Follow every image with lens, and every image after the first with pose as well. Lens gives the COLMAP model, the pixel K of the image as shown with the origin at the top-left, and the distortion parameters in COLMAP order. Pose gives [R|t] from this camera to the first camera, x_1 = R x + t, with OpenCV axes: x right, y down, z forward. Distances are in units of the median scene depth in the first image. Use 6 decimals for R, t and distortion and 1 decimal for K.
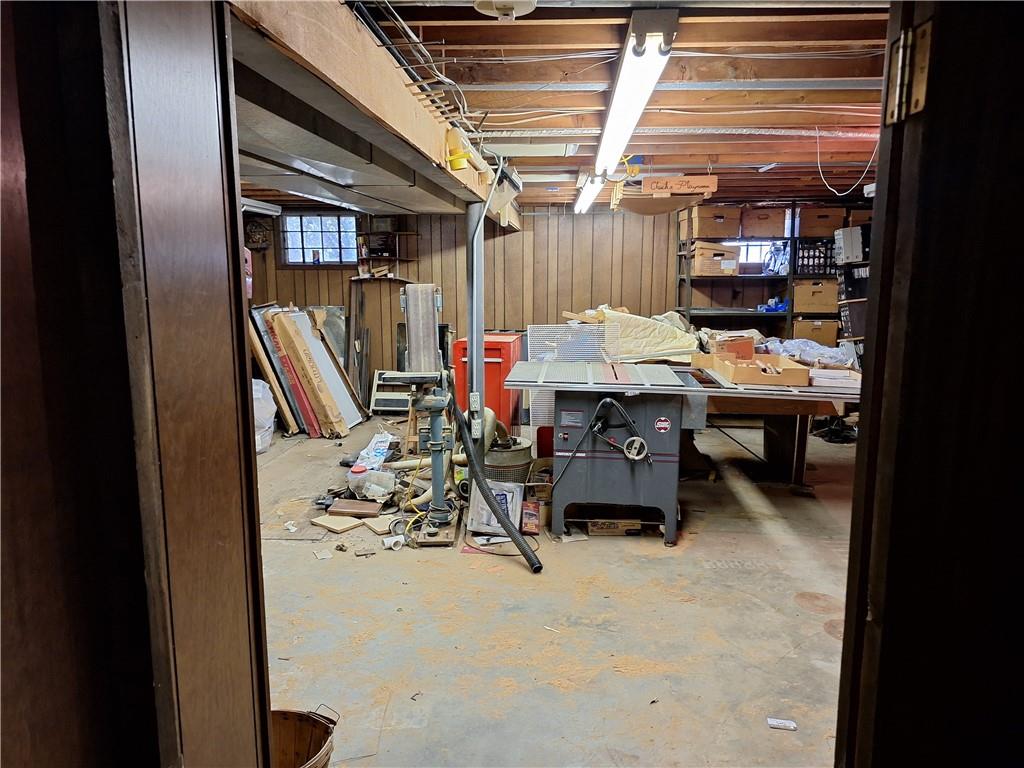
lens RADIAL K [[699.4, 0, 511.1], [0, 699.4, 382.8], [0, 0, 1]] dist [0.032462, -0.034499]
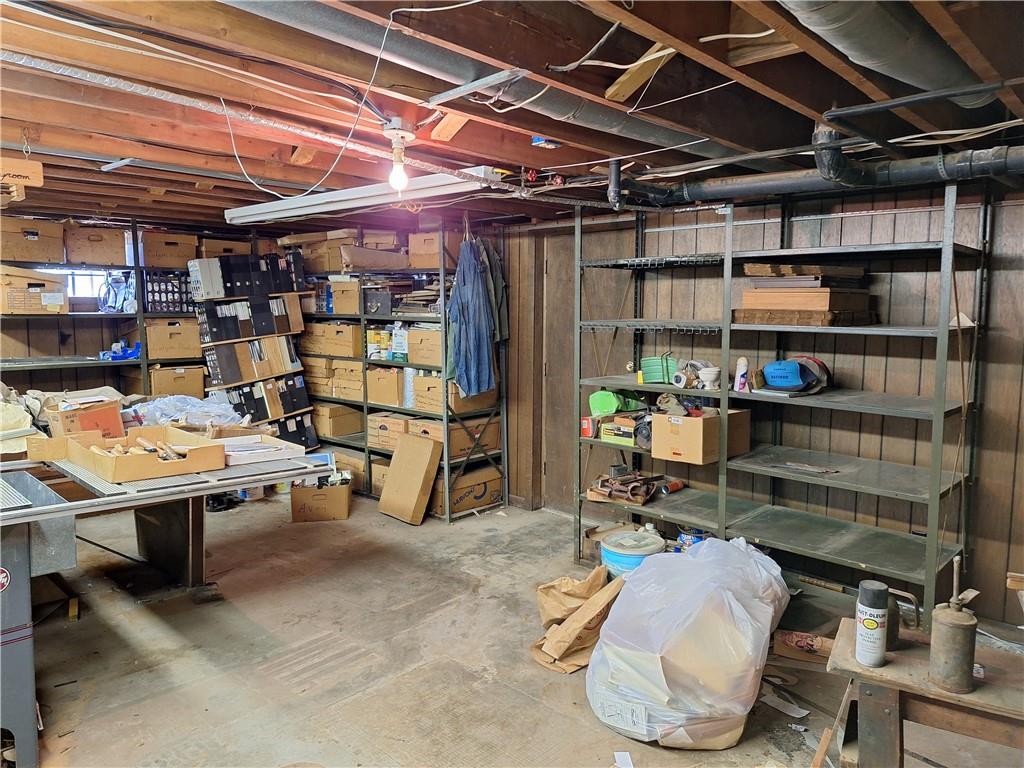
lens RADIAL K [[699.4, 0, 475.9], [0, 699.4, 376.5], [0, 0, 1]] dist [0.032462, -0.034499]
pose [[0.642817, -0.071623, 0.762664, 0.028386], [0.116632, 0.993162, -0.005034, -0.033758], [-0.757089, 0.092187, 0.646775, 0.203288]]
